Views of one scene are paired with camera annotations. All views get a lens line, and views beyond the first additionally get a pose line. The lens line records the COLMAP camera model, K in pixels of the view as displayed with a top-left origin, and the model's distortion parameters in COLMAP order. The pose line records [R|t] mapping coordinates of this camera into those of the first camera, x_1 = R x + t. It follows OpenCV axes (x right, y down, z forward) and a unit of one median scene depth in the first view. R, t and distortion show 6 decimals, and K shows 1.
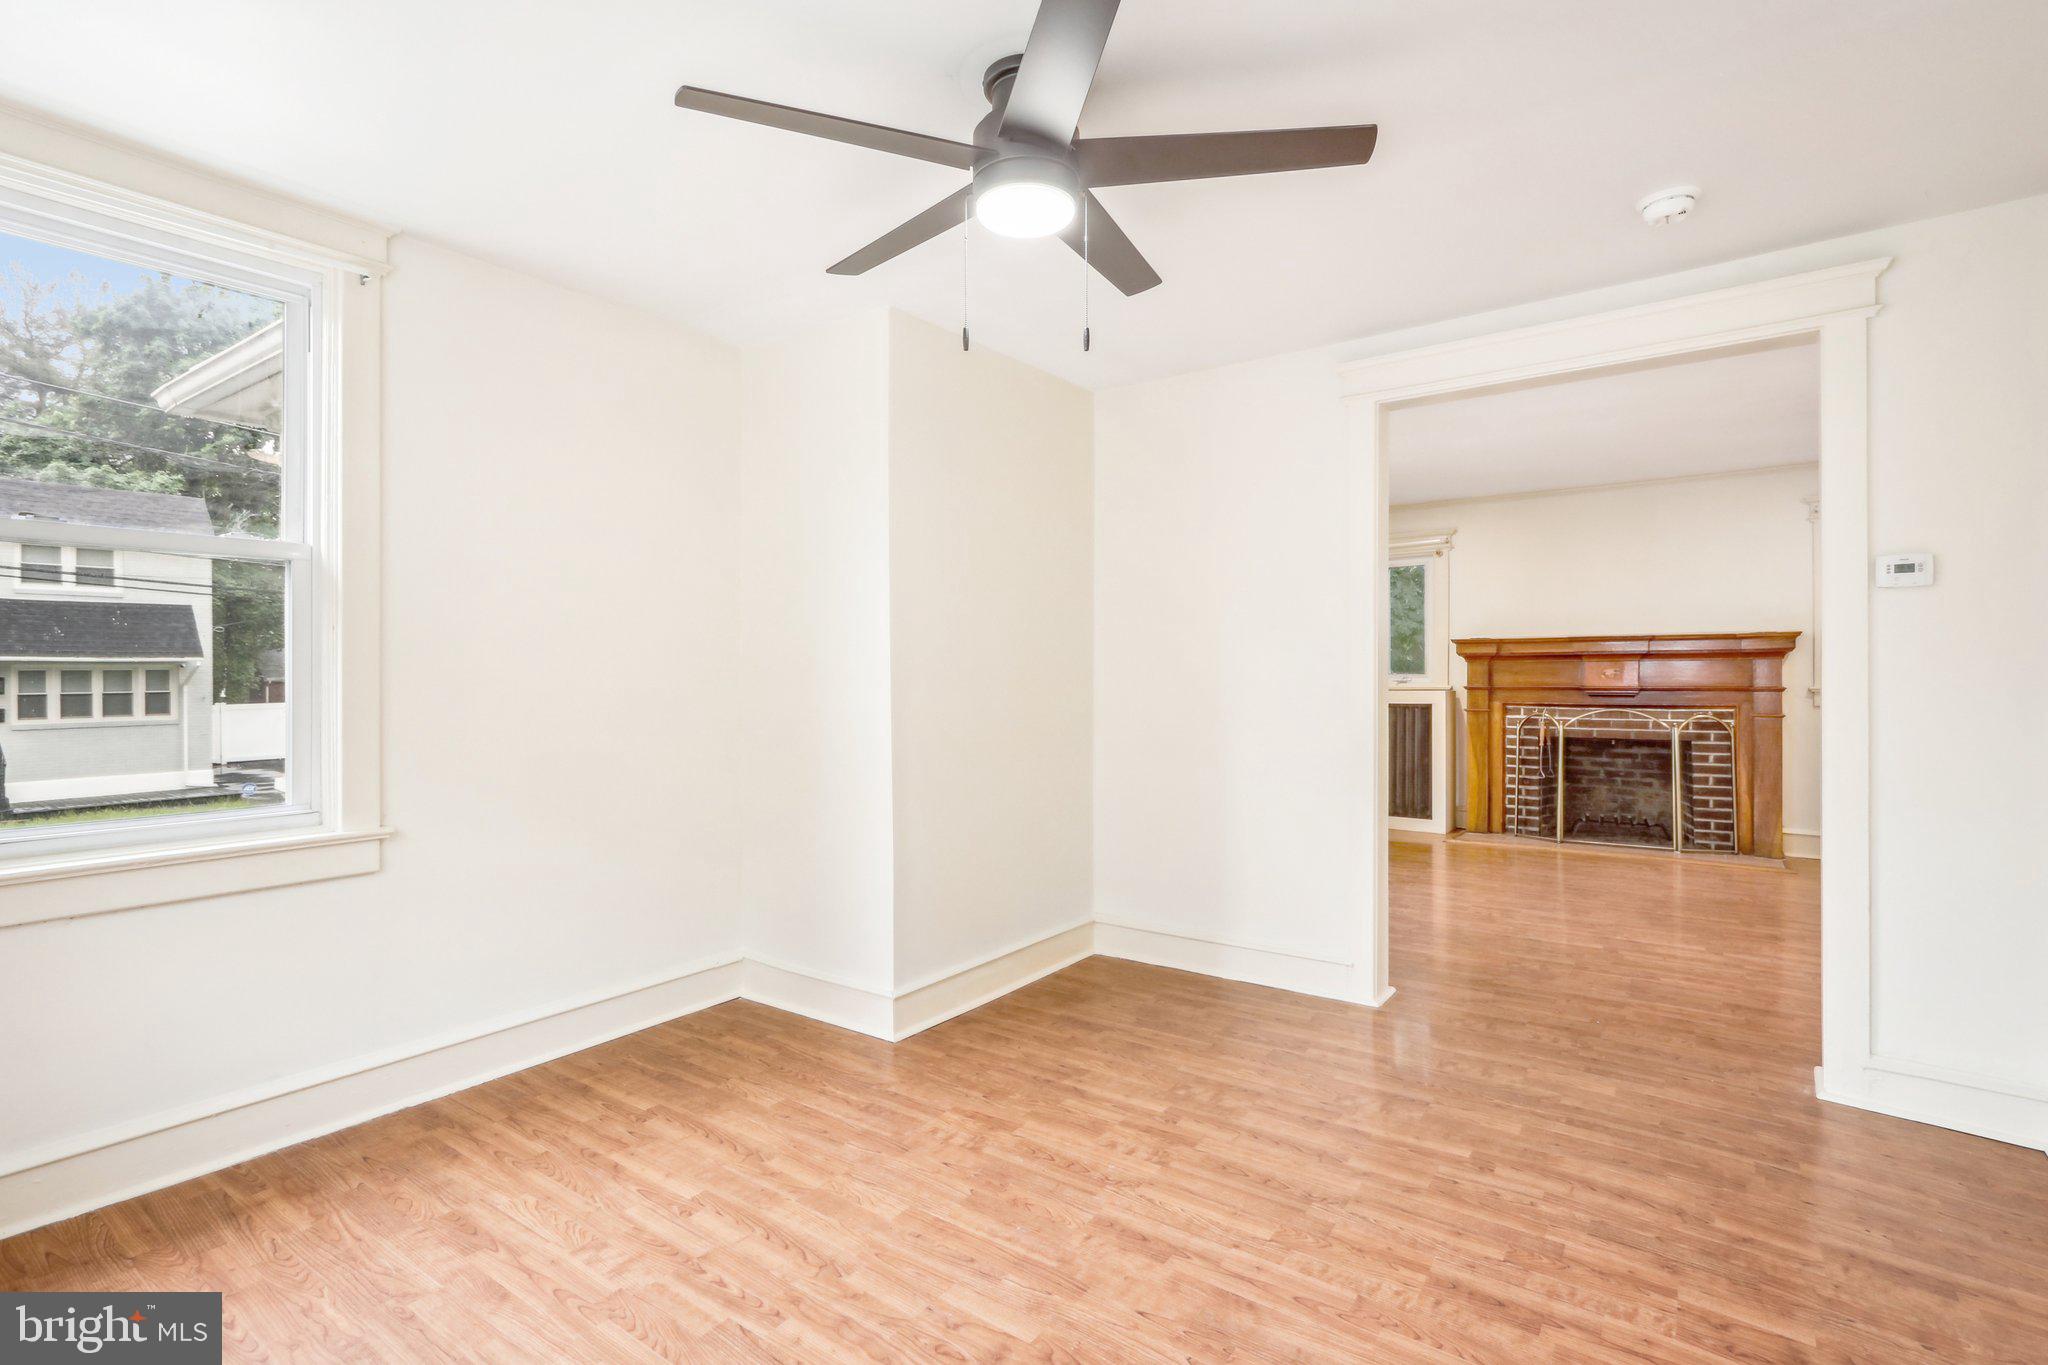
lens RADIAL K [[1005.4, 0, 1019.8], [0, 1005.4, 660.8], [0, 0, 1]] dist [0.017424, 0.000606]
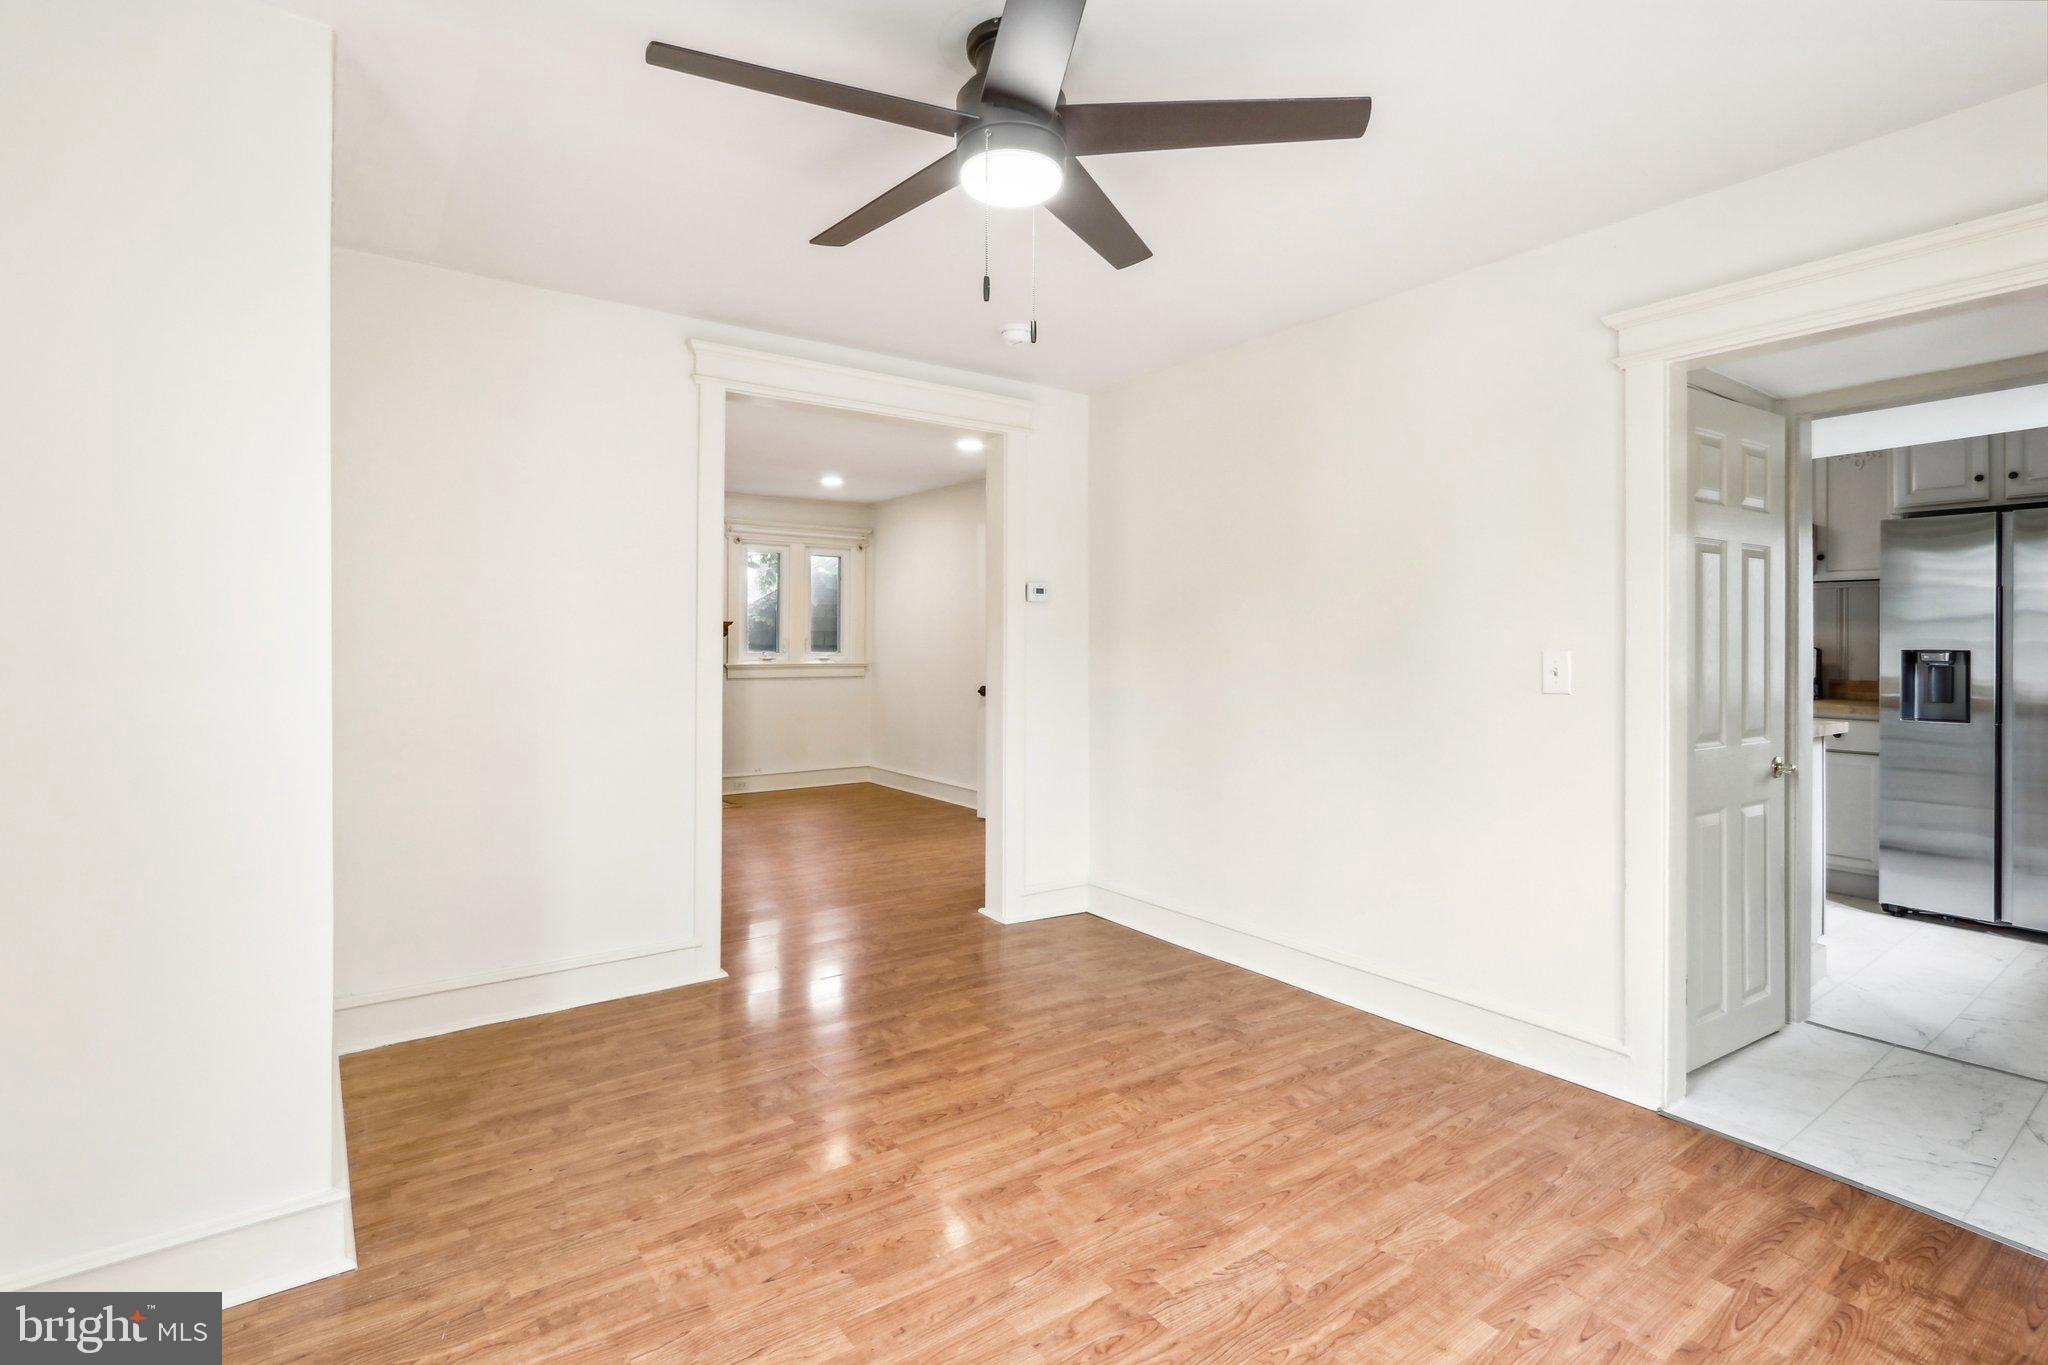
lens RADIAL K [[981.9, 0, 1026.6], [0, 981.9, 644.9], [0, 0, 1]] dist [0.015846, -0.000039]
pose [[0.312391, 0.006971, 0.949928, -0.747982], [-0.010982, 0.999933, -0.003726, 0.004477], [-0.949890, -0.009268, 0.312447, 0.575865]]
